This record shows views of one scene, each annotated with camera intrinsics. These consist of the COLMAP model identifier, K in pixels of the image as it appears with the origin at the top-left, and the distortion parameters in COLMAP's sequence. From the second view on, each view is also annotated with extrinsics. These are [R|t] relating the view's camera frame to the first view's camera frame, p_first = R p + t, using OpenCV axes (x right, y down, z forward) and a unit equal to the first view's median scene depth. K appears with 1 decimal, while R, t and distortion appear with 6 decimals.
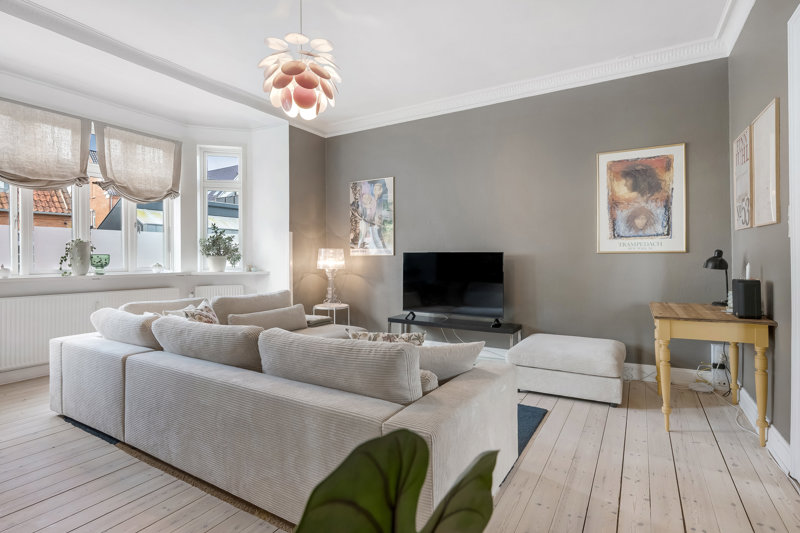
lens RADIAL K [[414.4, 0, 401.0], [0, 414.4, 256.3], [0, 0, 1]] dist [0.000024, 0.000257]
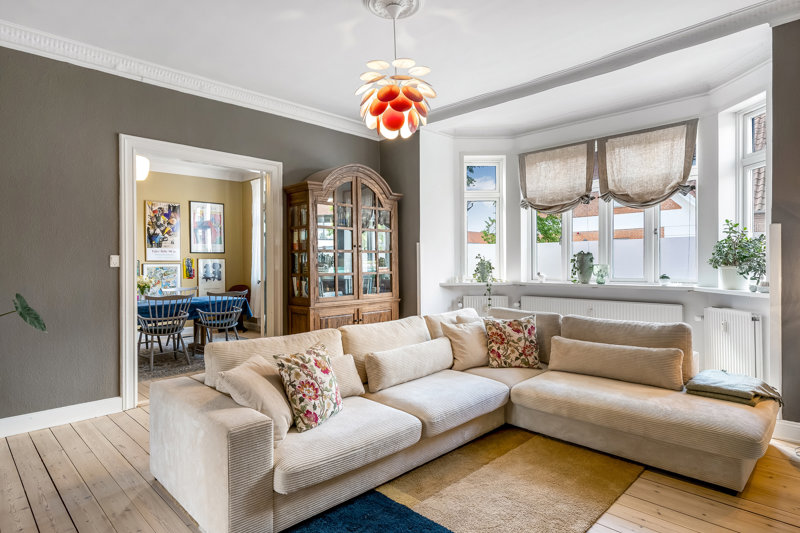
lens RADIAL K [[444.8, 0, 400.0], [0, 444.8, 266.5], [0, 0, 1]] dist [-0.001126, -0.000567]
pose [[-0.241395, 0.012900, -0.970341, 0.482729], [0.014359, 0.999850, 0.009720, -0.017687], [0.970321, -0.011587, -0.241544, 0.761887]]
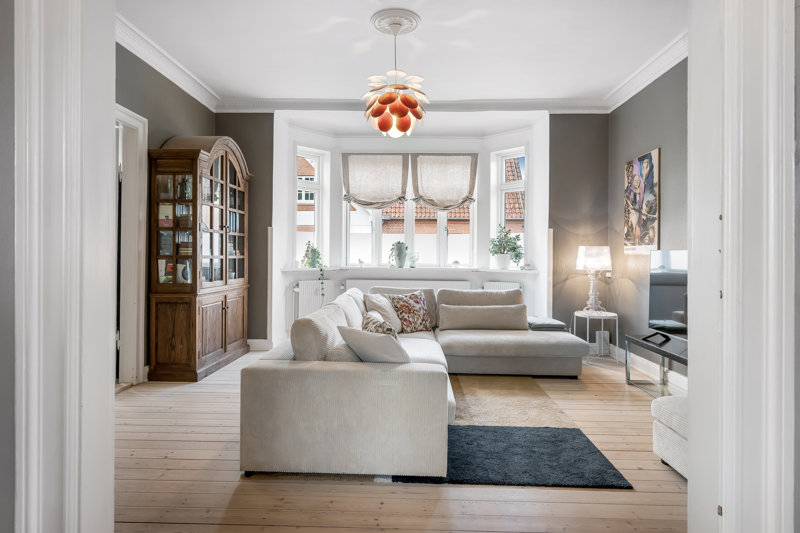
lens RADIAL K [[463.3, 0, 401.8], [0, 463.3, 256.5], [0, 0, 1]] dist [0.002764, 0.000104]
pose [[0.491336, 0.008167, -0.870932, 0.549550], [-0.005542, 0.999965, 0.006250, -0.000852], [0.870952, 0.001756, 0.491364, 0.227826]]
